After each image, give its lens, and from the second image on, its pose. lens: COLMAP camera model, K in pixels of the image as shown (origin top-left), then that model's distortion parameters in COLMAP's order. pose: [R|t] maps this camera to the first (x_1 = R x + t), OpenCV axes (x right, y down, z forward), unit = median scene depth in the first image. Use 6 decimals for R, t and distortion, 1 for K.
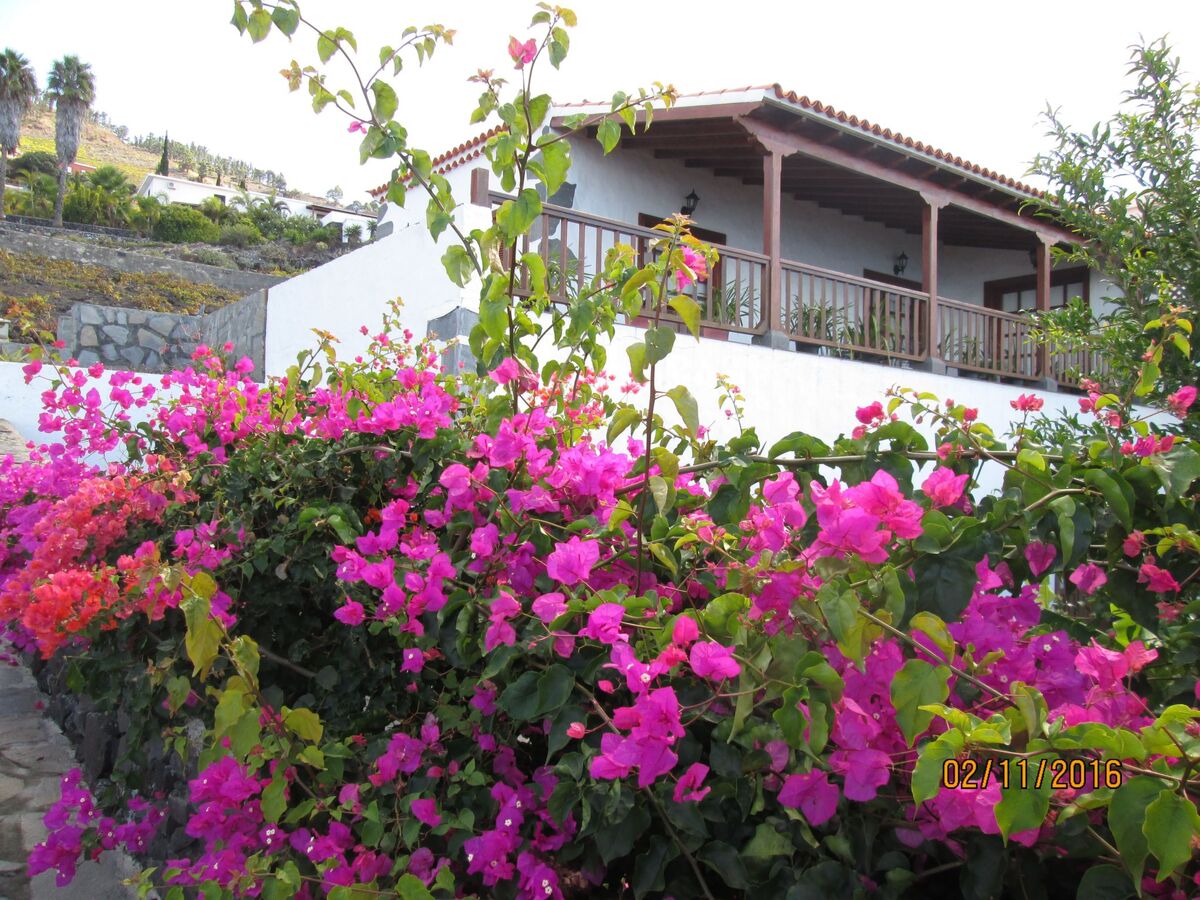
lens RADIAL K [[990.3, 0, 600.0], [0, 990.3, 450.0], [0, 0, 1]] dist [-0.052059, 0.021324]
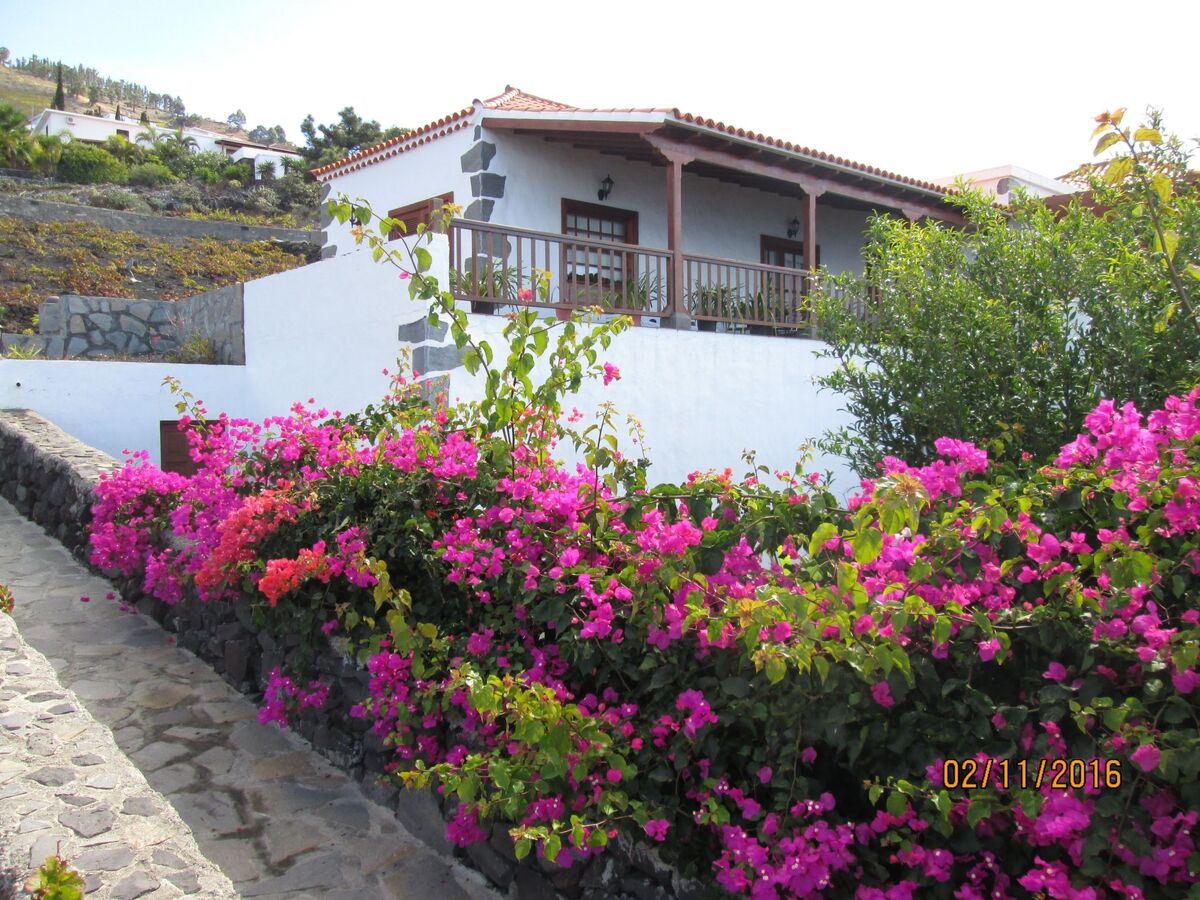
lens RADIAL K [[983.9, 0, 600.0], [0, 983.9, 450.0], [0, 0, 1]] dist [-0.033270, -0.000537]
pose [[0.996457, -0.035642, 0.076183, -0.017540], [0.029787, 0.996613, 0.076646, -0.048422], [-0.078657, -0.074105, 0.994144, -0.206123]]
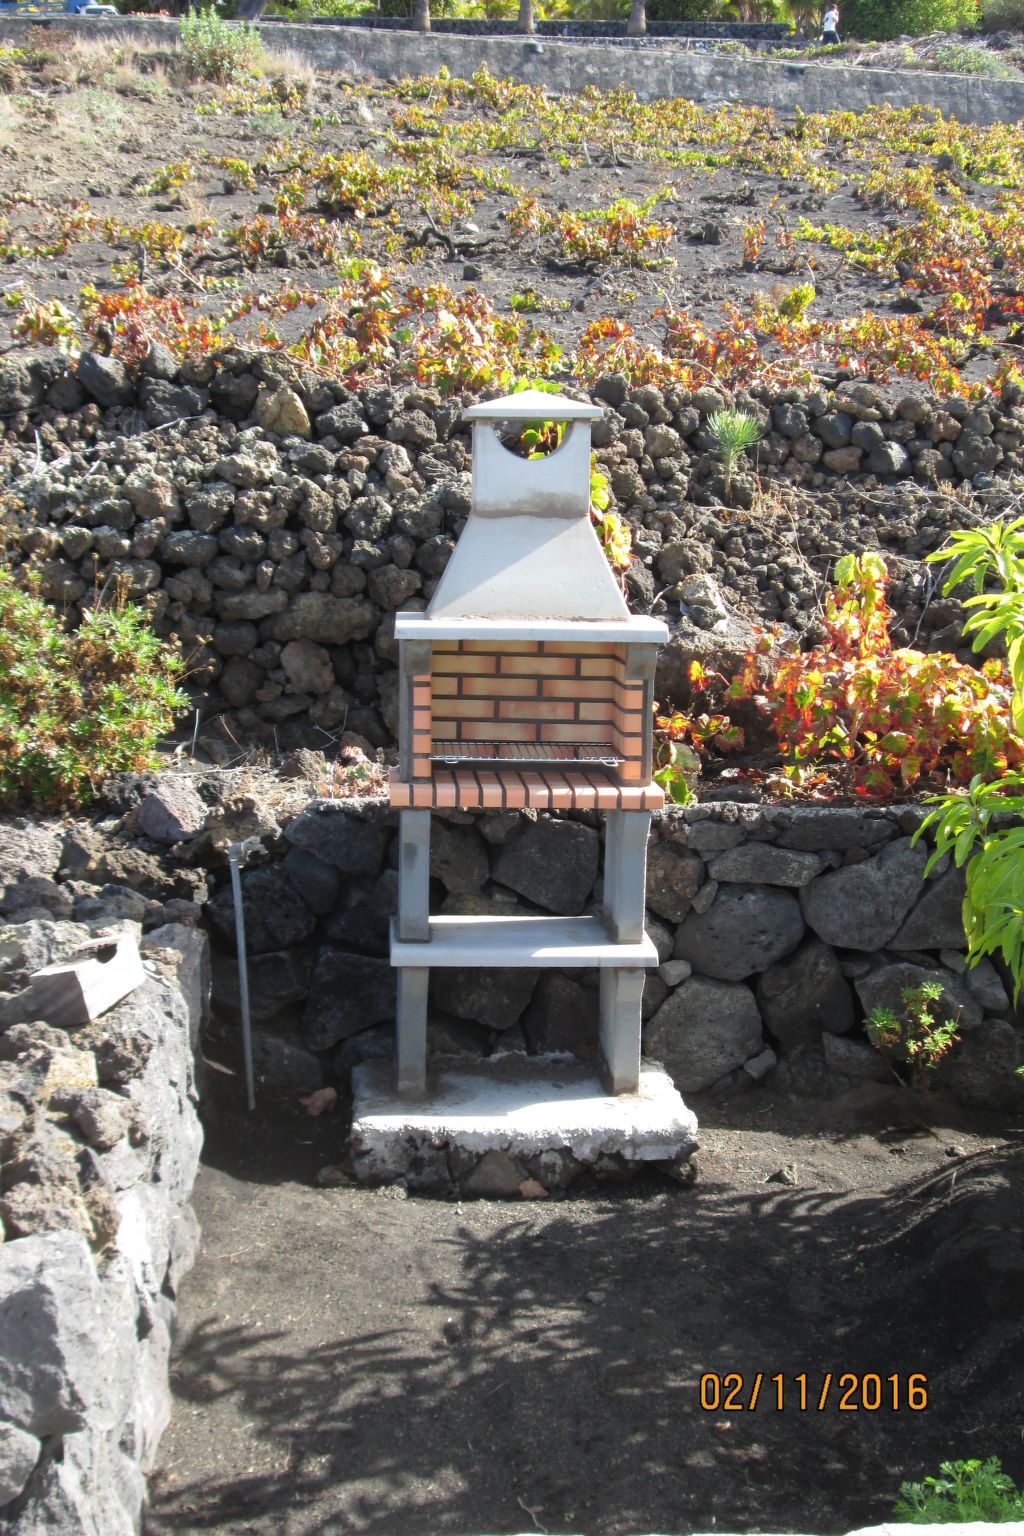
lens RADIAL K [[2019.2, 0, 512.0], [0, 2019.2, 768.0], [0, 0, 1]] dist [-0.114035, -0.019186]
pose [[0.844343, 0.056535, -0.532813, -0.732634], [0.025364, 0.989086, 0.145142, -0.207896], [0.535203, -0.136063, 0.833693, 1.183590]]
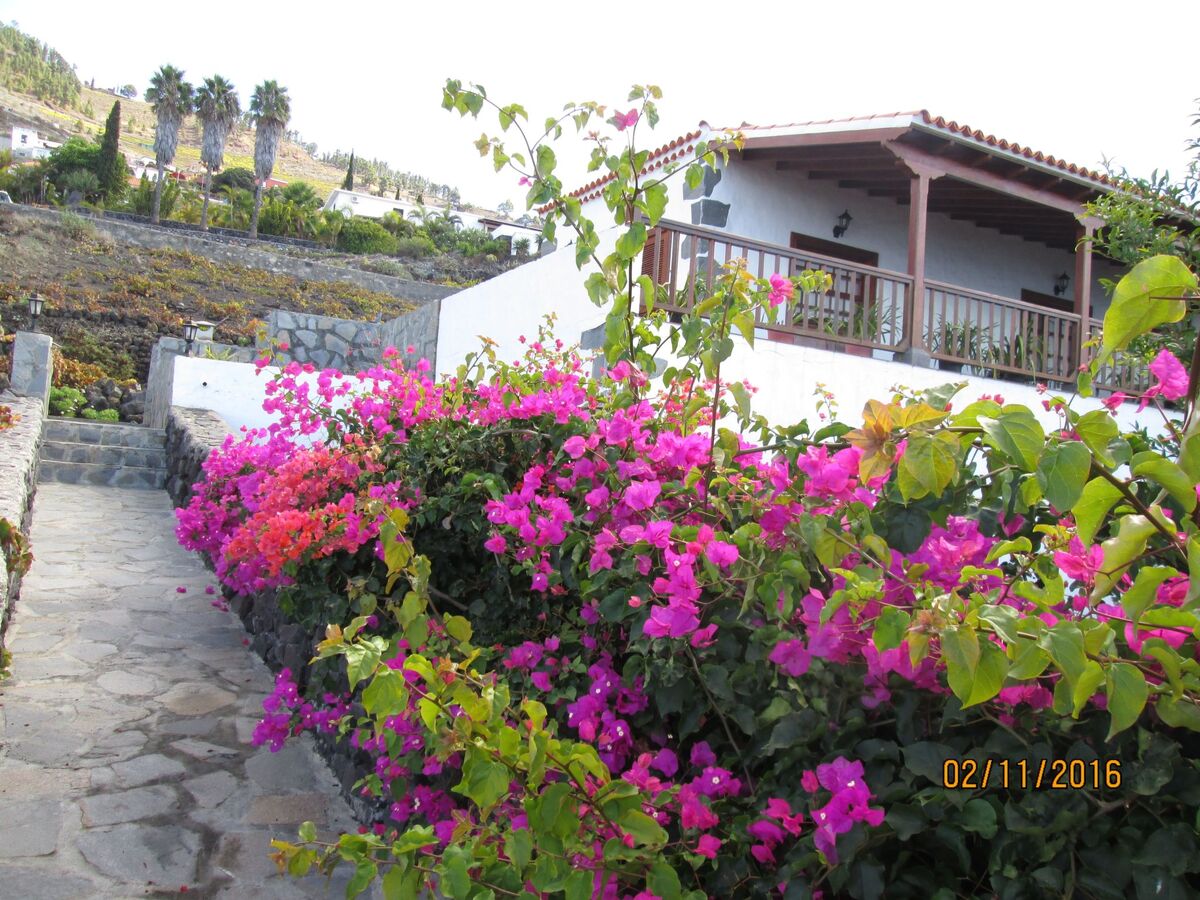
lens RADIAL K [[990.3, 0, 600.0], [0, 990.3, 450.0], [0, 0, 1]] dist [-0.052059, 0.021324]
pose [[0.986777, 0.037572, -0.157672, 0.018437], [-0.039690, 0.999159, -0.010304, 0.008167], [0.157152, 0.016426, 0.987438, -0.061295]]
